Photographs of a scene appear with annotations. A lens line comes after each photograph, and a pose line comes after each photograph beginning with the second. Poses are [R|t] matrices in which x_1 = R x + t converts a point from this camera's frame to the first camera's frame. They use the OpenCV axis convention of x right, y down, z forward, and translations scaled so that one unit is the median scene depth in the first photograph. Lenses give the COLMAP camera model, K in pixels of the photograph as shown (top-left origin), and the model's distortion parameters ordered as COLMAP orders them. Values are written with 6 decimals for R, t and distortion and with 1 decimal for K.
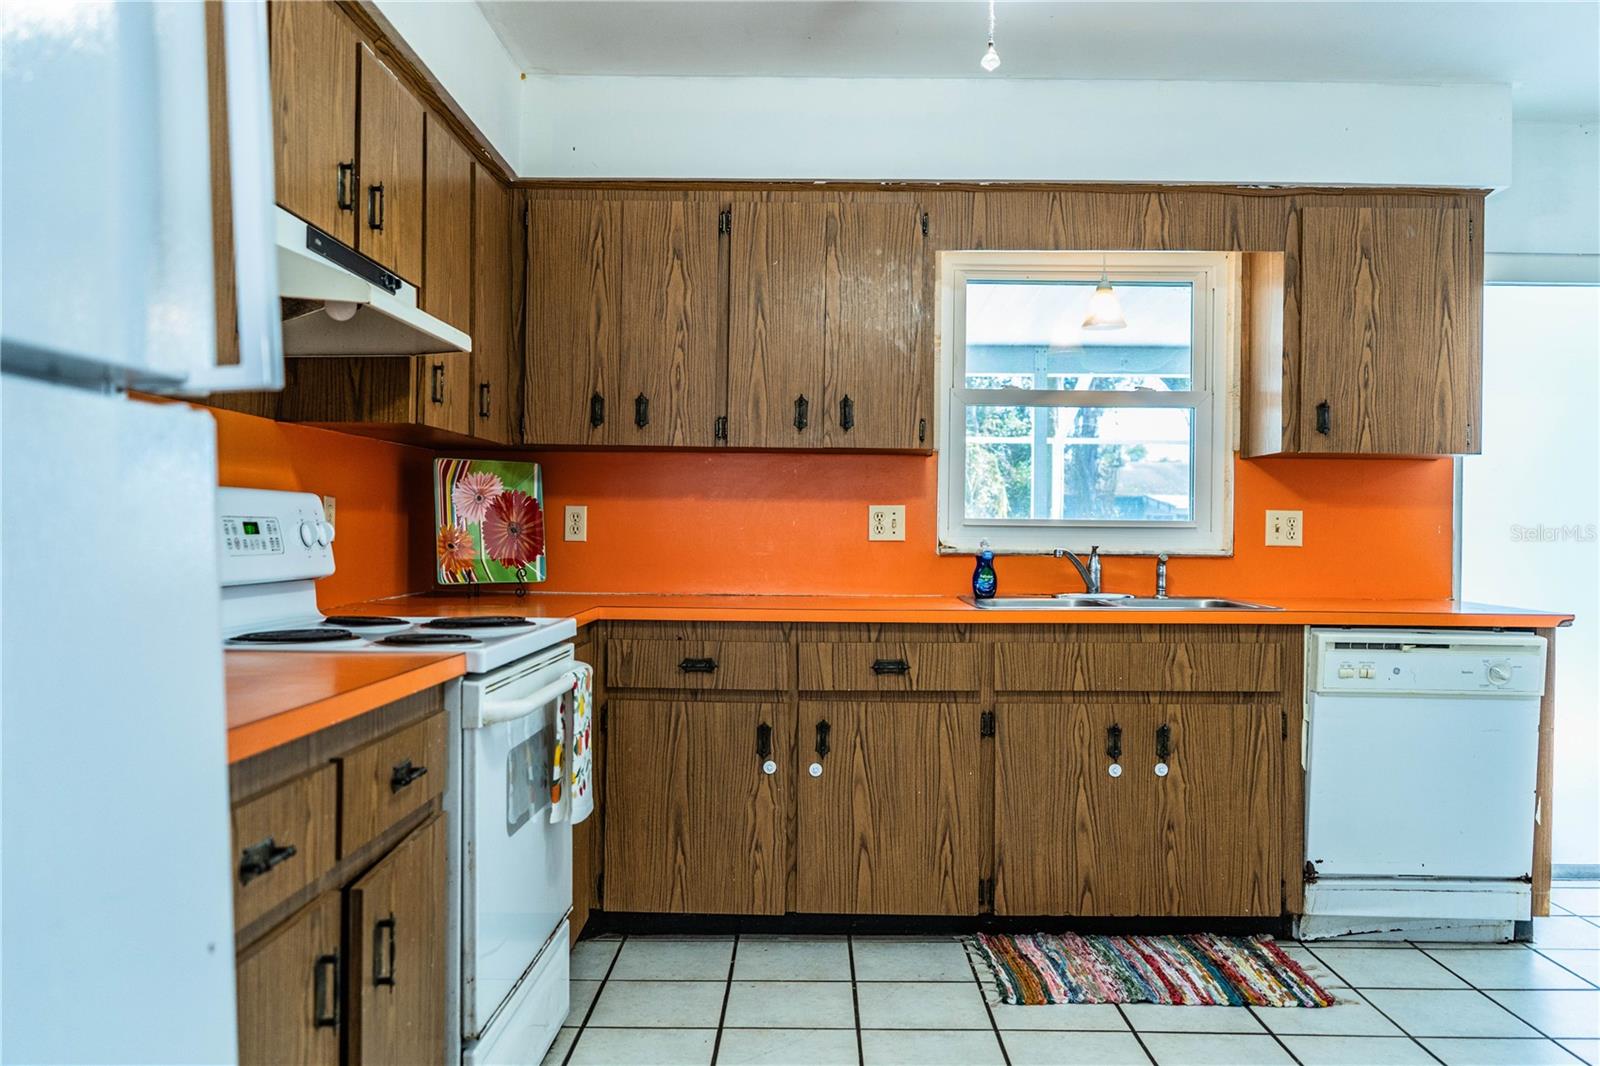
lens RADIAL K [[1282.0, 0, 805.5], [0, 1282.0, 532.0], [0, 0, 1]] dist [-0.015796, 0.015463]
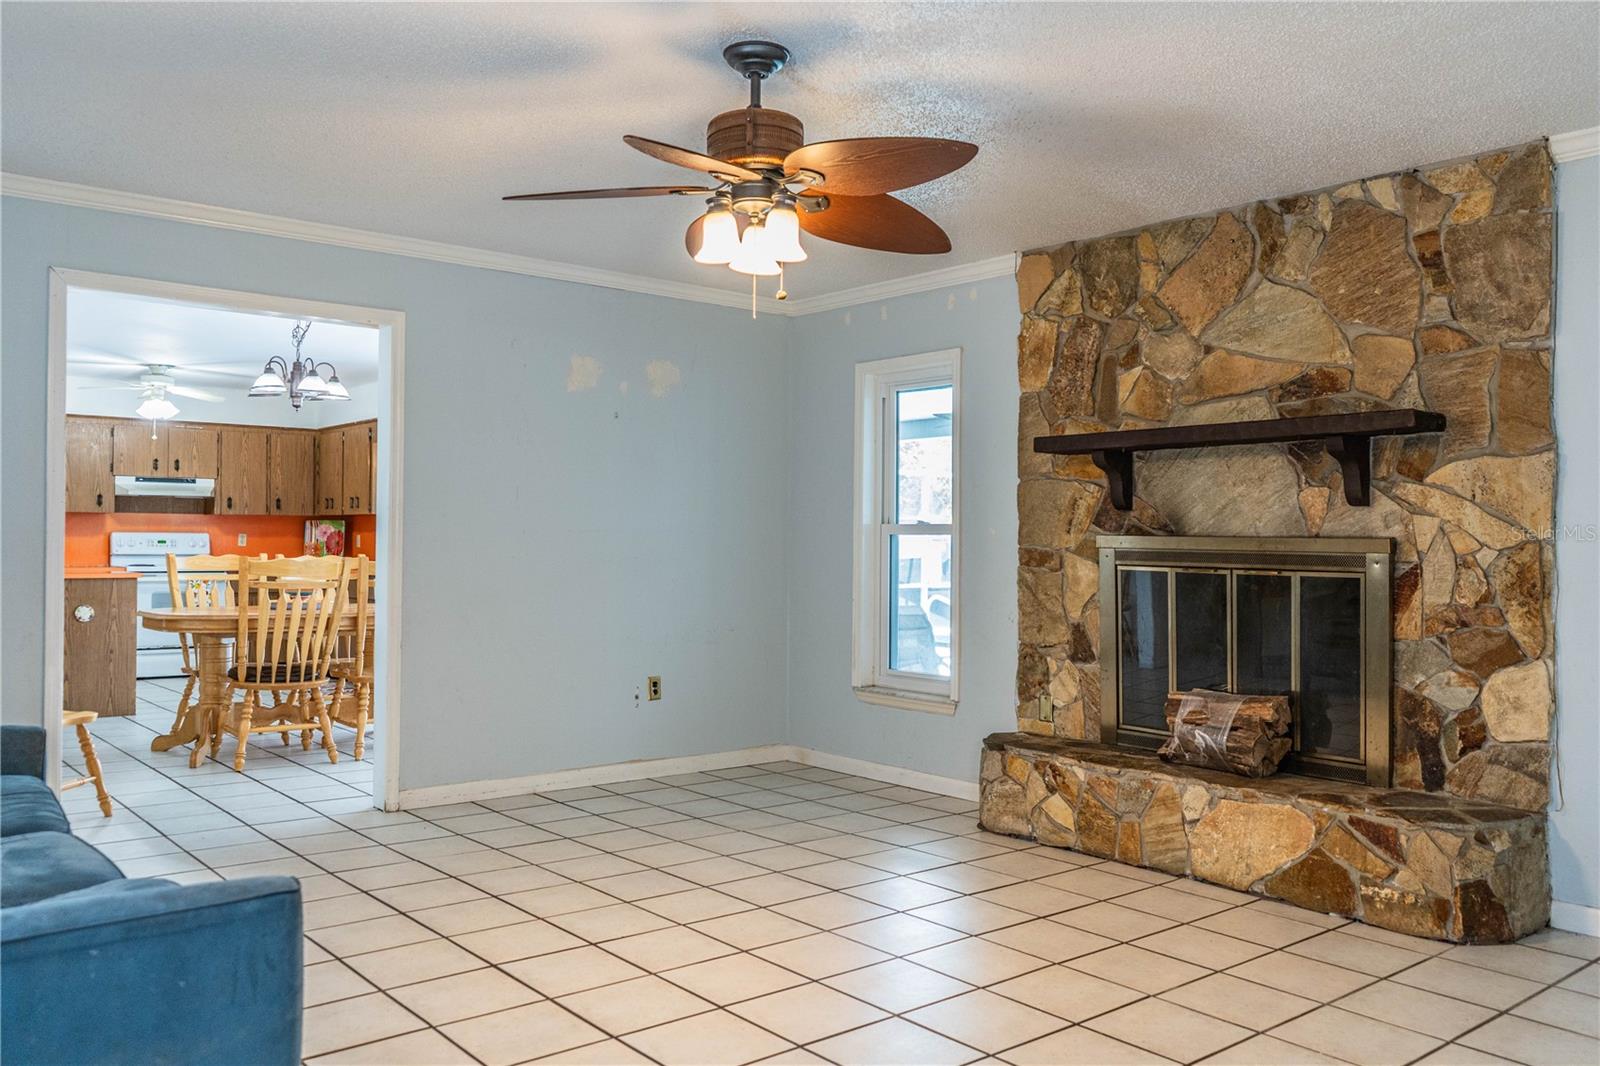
lens RADIAL K [[1282.0, 0, 801.2], [0, 1282.0, 535.8], [0, 0, 1]] dist [-0.015796, 0.015463]
pose [[0.645557, -0.008080, -0.763669, 3.066592], [-0.004482, 0.999887, -0.014368, 0.020596], [0.763699, 0.012698, 0.645448, -0.098637]]
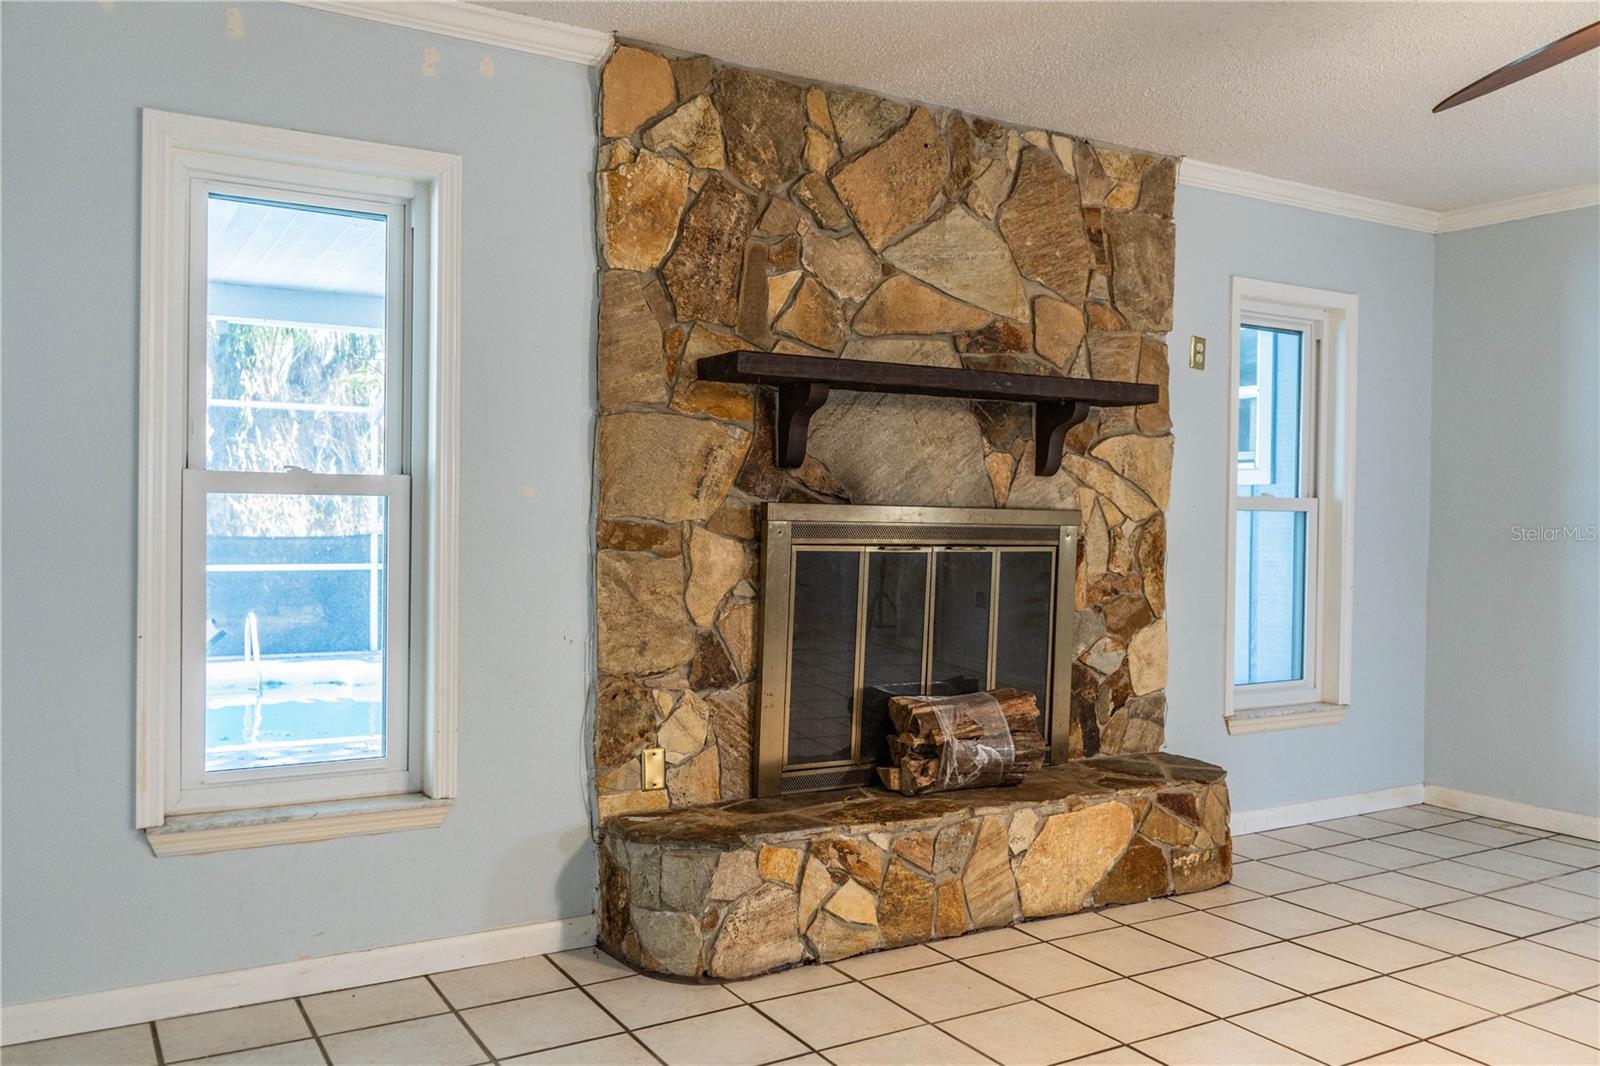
lens RADIAL K [[1282.0, 0, 788.3], [0, 1282.0, 535.8], [0, 0, 1]] dist [-0.015796, 0.015463]
pose [[0.855748, -0.008668, 0.517321, 1.659975], [-0.000172, 0.999855, 0.017039, 0.006766], [-0.517393, -0.014670, 0.855622, 0.224317]]
